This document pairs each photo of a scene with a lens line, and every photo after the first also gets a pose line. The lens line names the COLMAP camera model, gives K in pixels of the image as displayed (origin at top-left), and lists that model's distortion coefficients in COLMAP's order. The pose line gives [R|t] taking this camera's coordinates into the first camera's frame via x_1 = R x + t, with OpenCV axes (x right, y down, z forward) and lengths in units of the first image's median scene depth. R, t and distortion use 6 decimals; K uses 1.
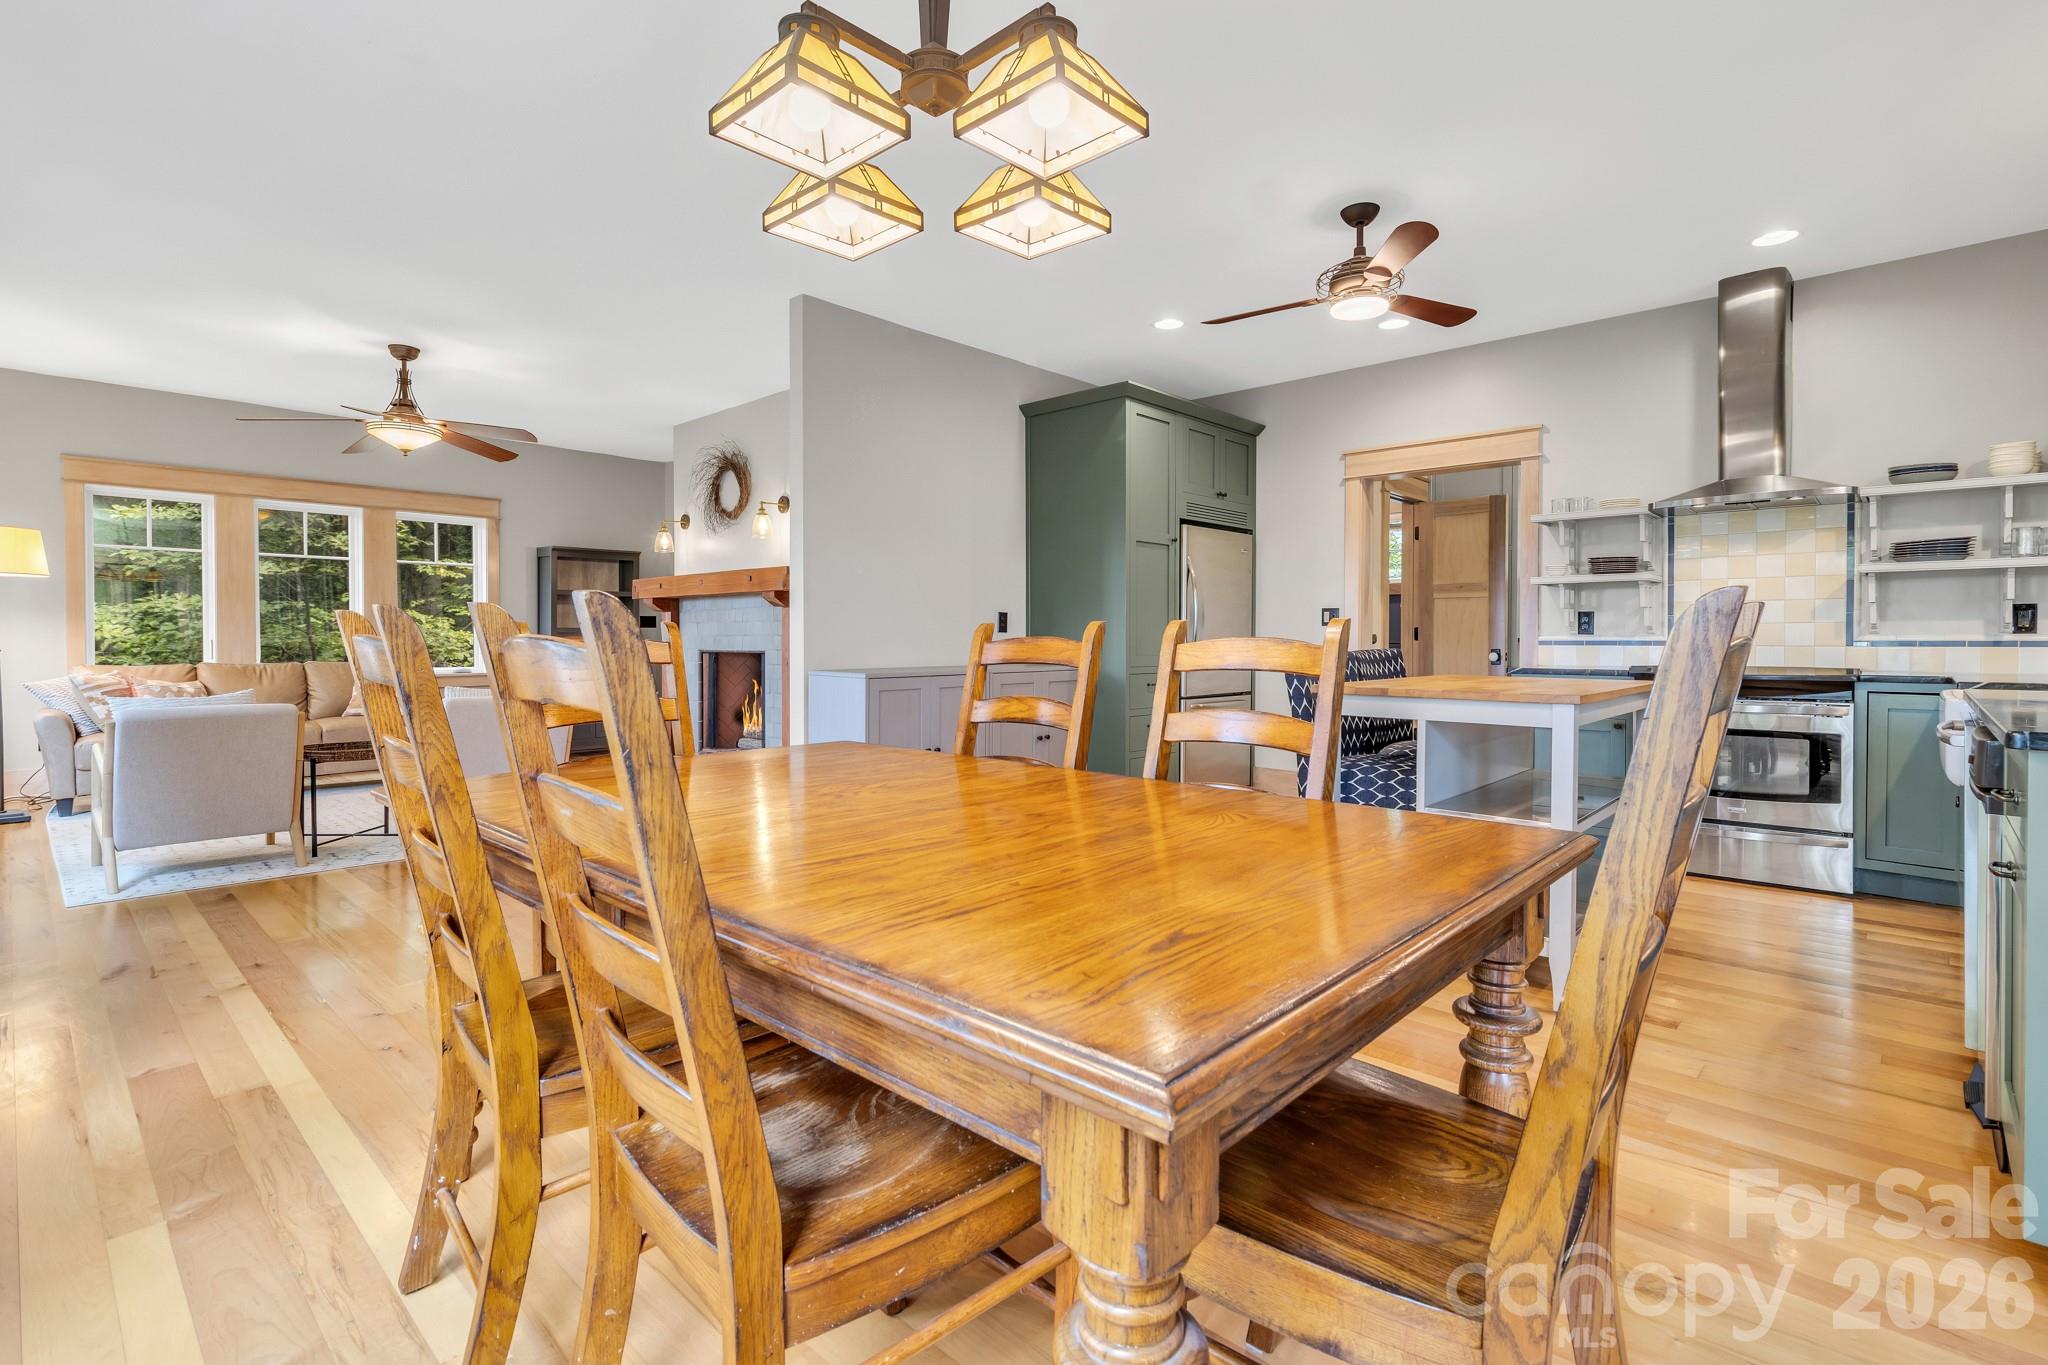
lens RADIAL K [[960.8, 0, 987.0], [0, 960.8, 649.1], [0, 0, 1]] dist [0.001475, 0.001177]
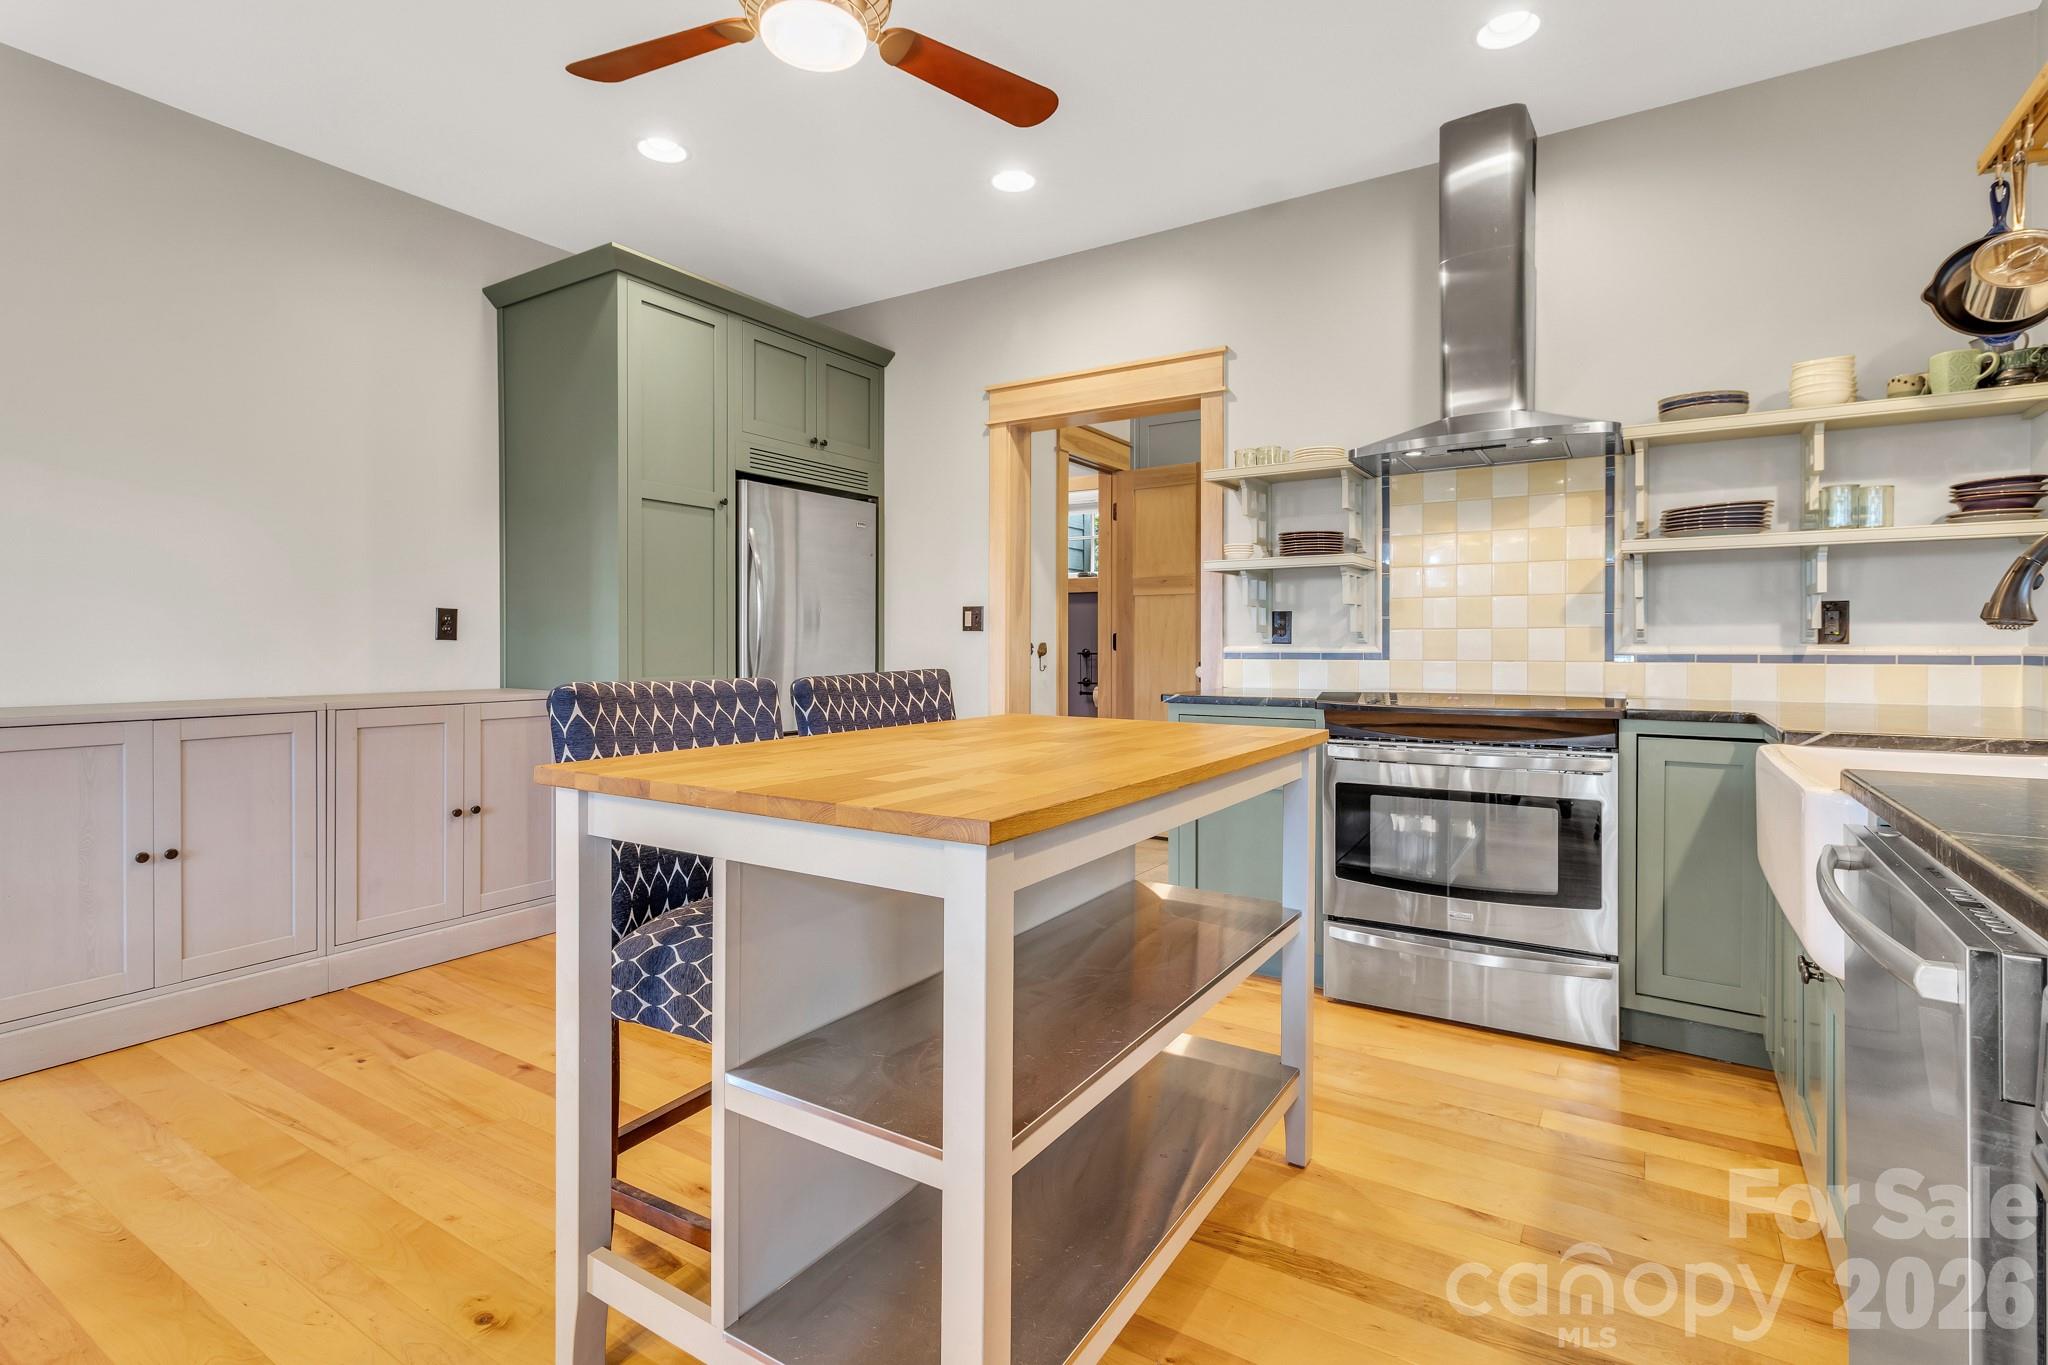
lens RADIAL K [[960.8, 0, 1010.4], [0, 960.8, 648.8], [0, 0, 1]] dist [0.001475, 0.001177]
pose [[0.983899, -0.000942, 0.178725, 0.344574], [0.002076, 0.999979, -0.006158, -0.008851], [-0.178715, 0.006430, 0.983880, 0.392502]]
